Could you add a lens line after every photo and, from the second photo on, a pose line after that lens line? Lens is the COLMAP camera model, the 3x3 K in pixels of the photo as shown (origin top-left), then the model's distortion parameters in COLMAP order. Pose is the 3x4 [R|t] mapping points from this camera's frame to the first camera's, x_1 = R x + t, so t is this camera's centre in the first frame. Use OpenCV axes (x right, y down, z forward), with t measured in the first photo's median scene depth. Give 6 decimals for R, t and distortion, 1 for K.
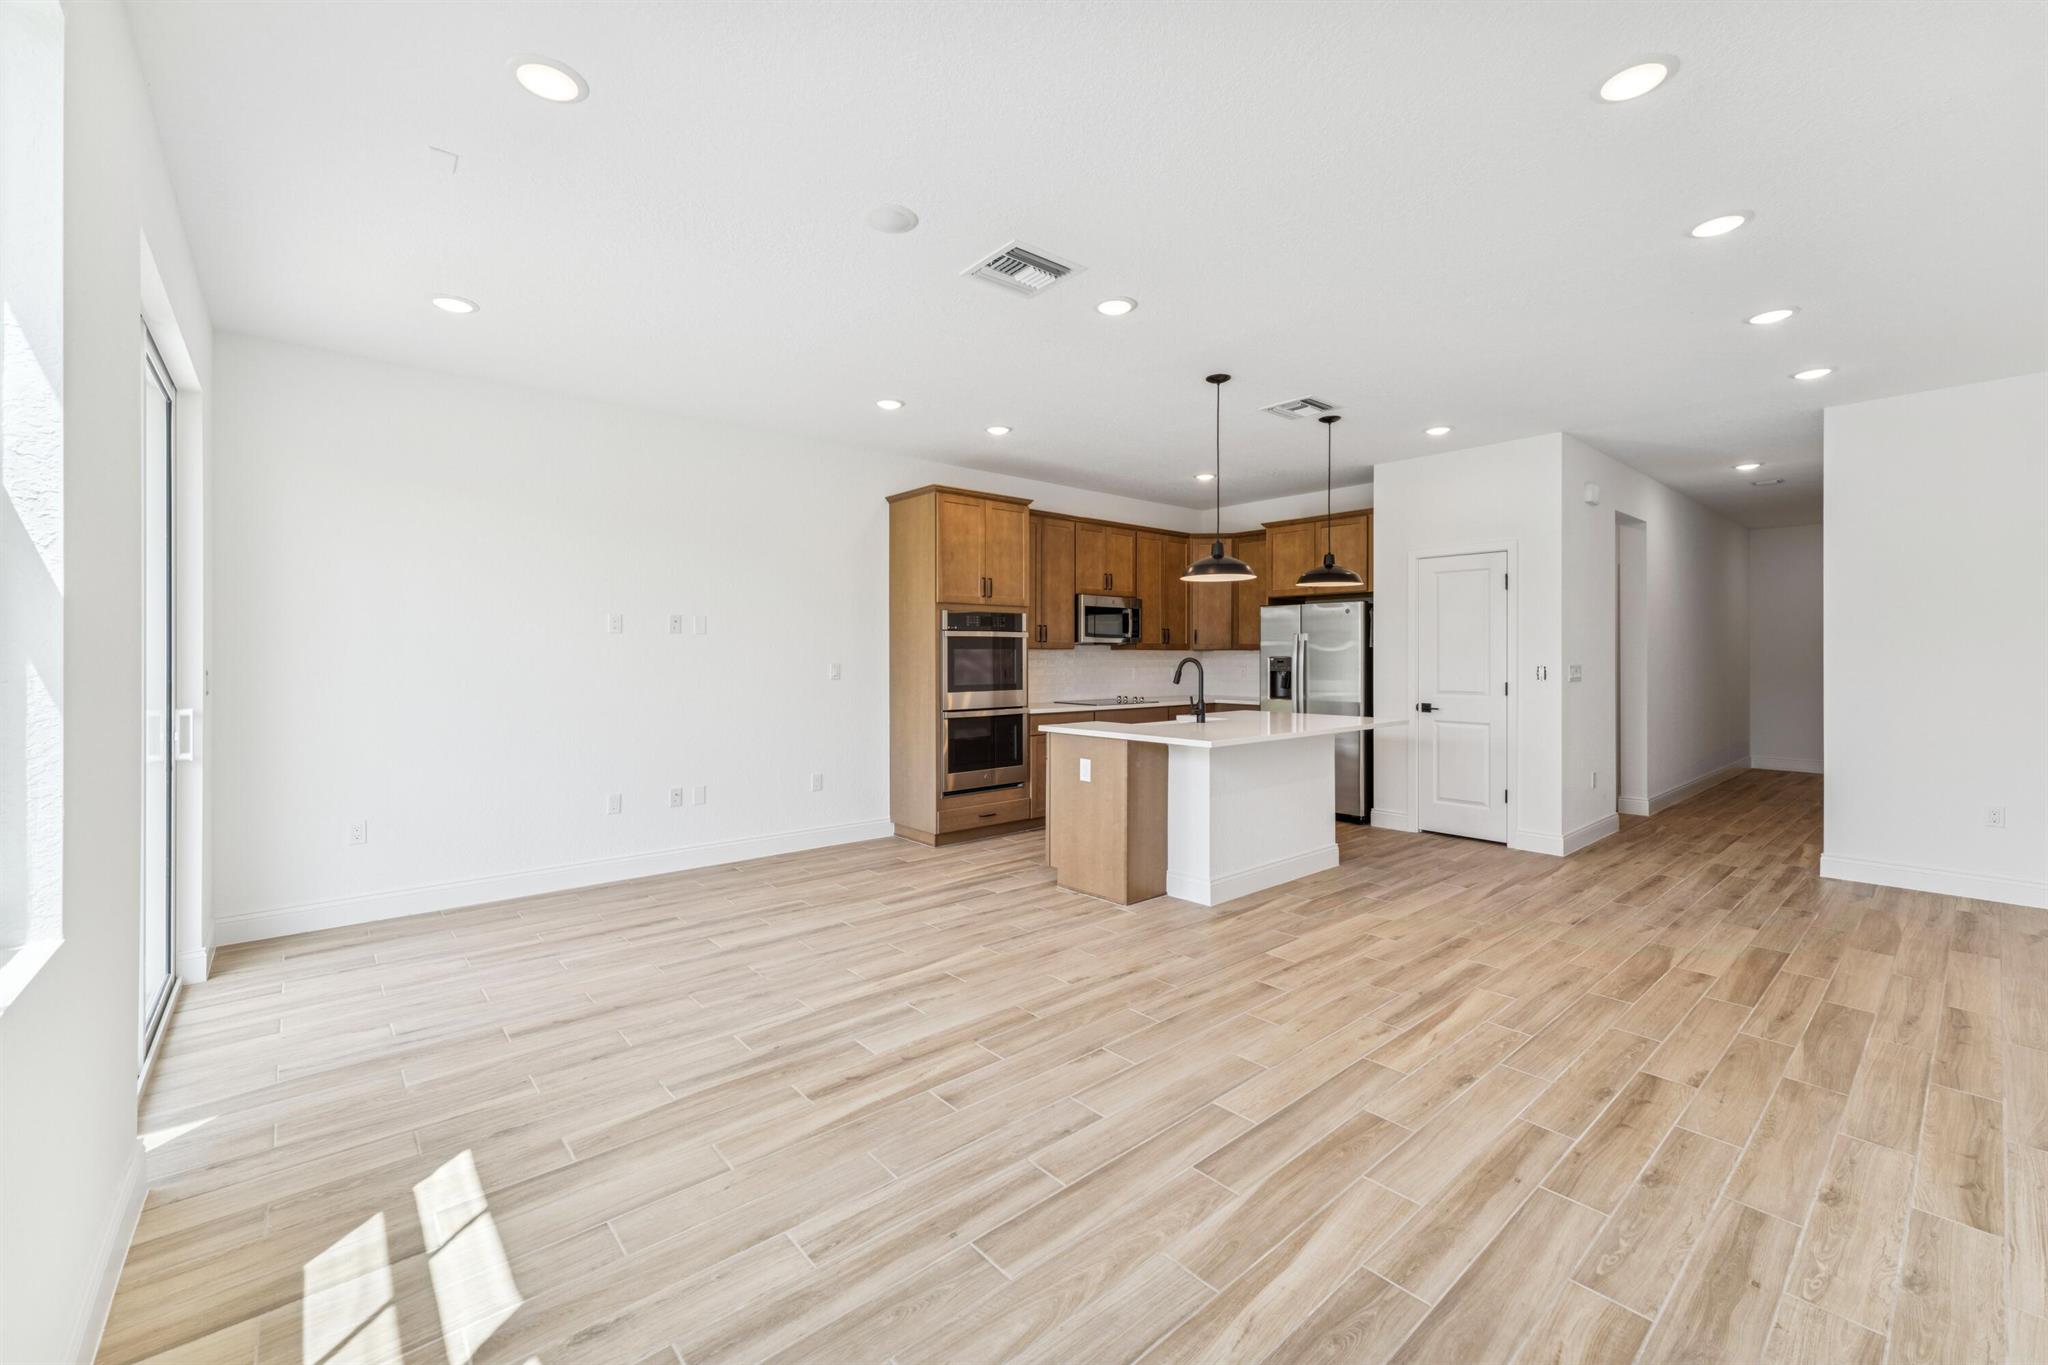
lens RADIAL K [[829.2, 0, 1023.2], [0, 829.2, 666.8], [0, 0, 1]] dist [0.001782, 0.000071]
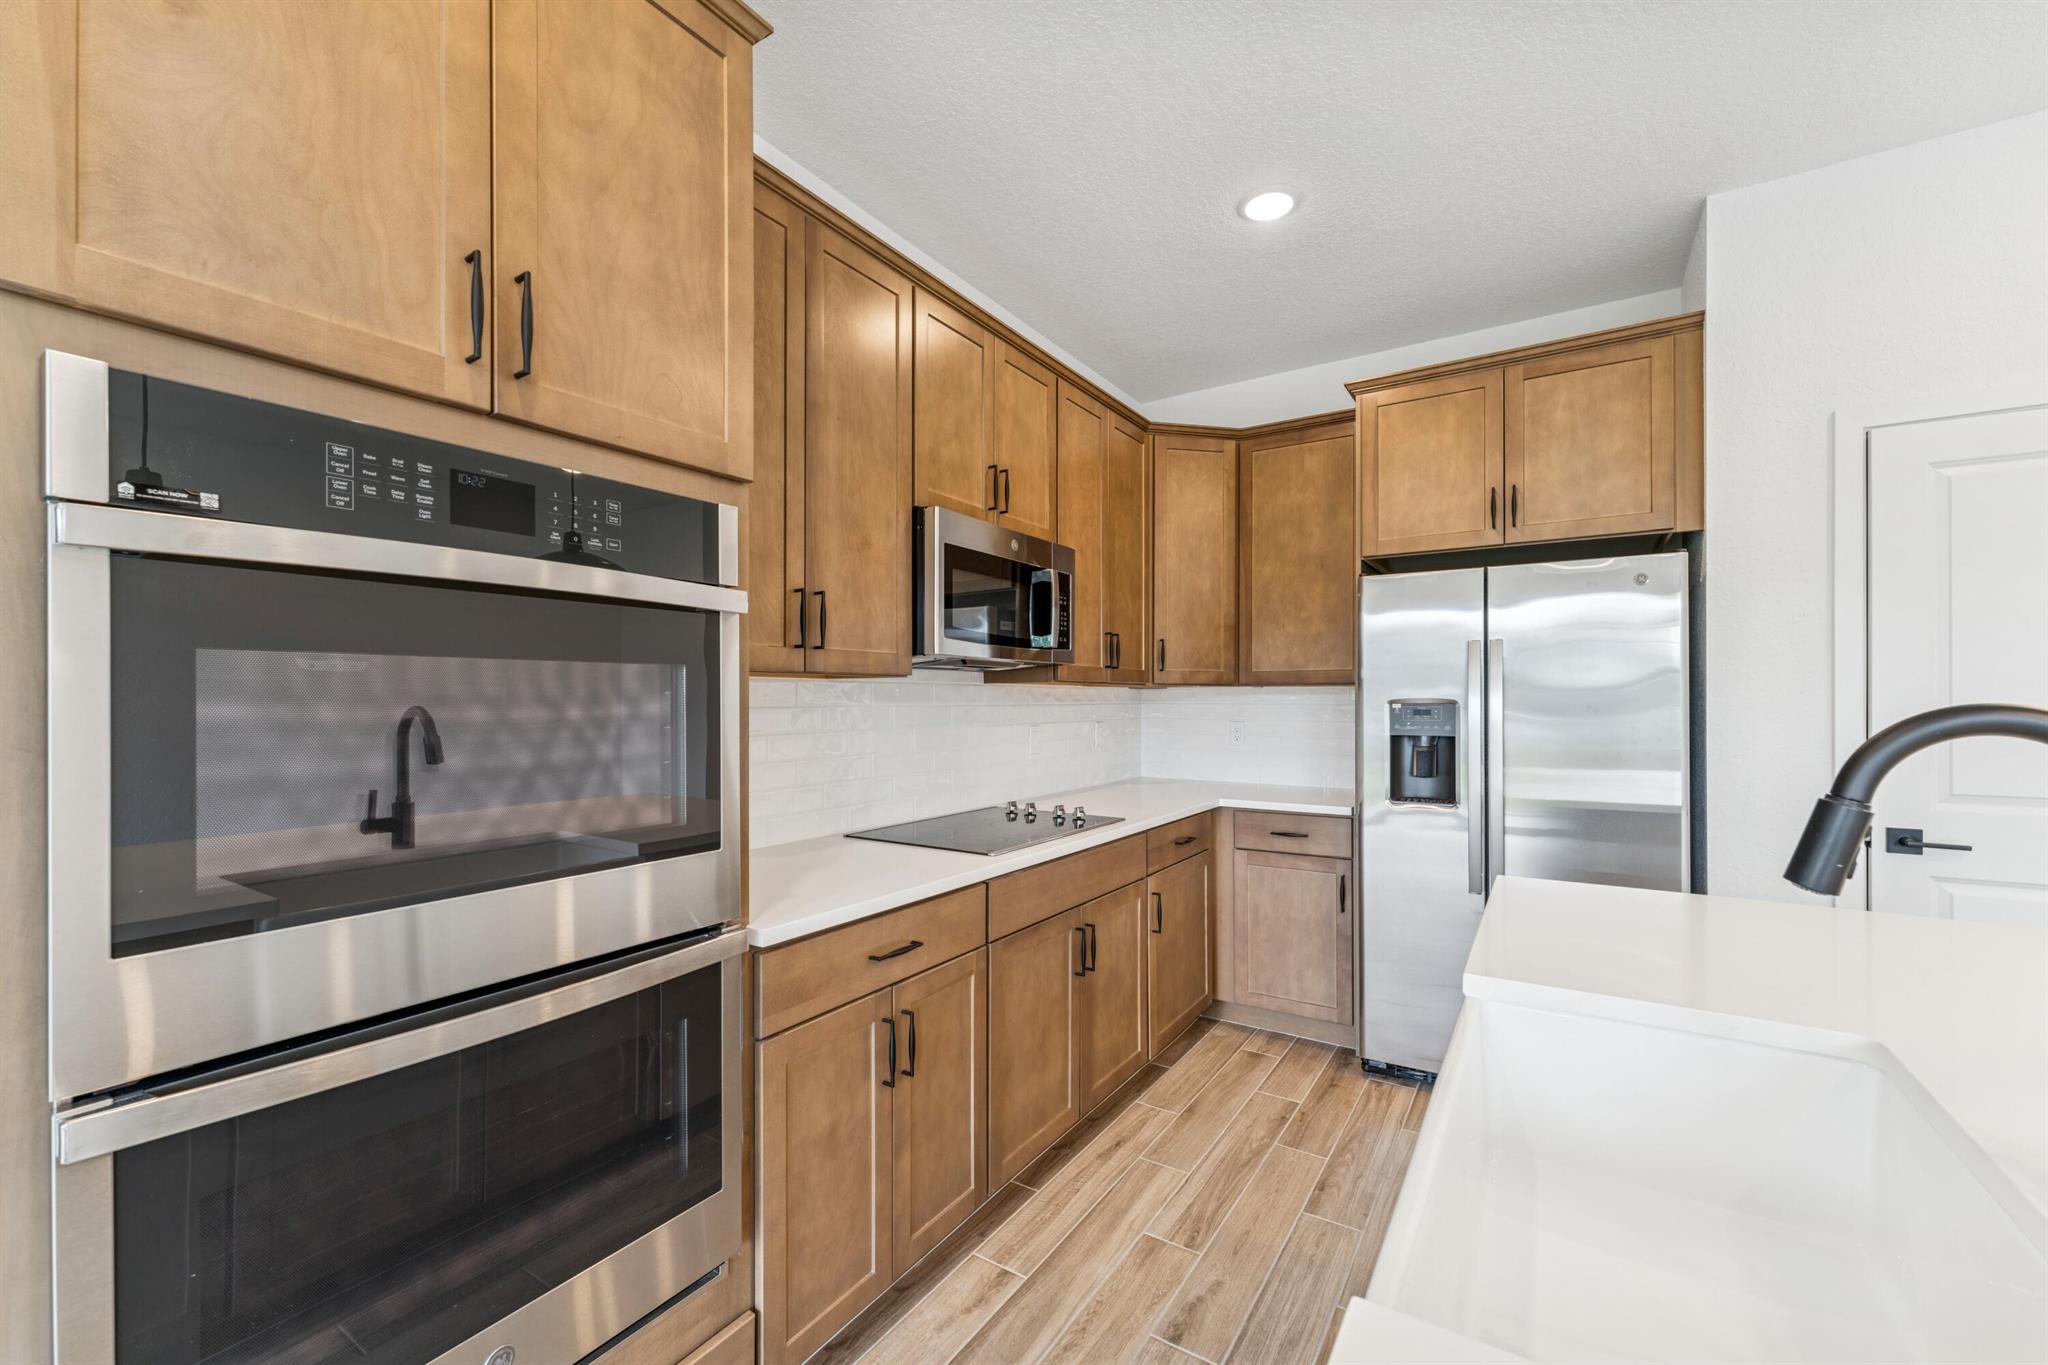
lens RADIAL K [[829.2, 0, 1029.8], [0, 829.2, 702.5], [0, 0, 1]] dist [0.001782, 0.000071]
pose [[0.958052, -0.000275, 0.286593, 0.013710], [0.003454, 0.999938, -0.010588, -0.007504], [-0.286573, 0.011133, 0.957994, 0.686519]]
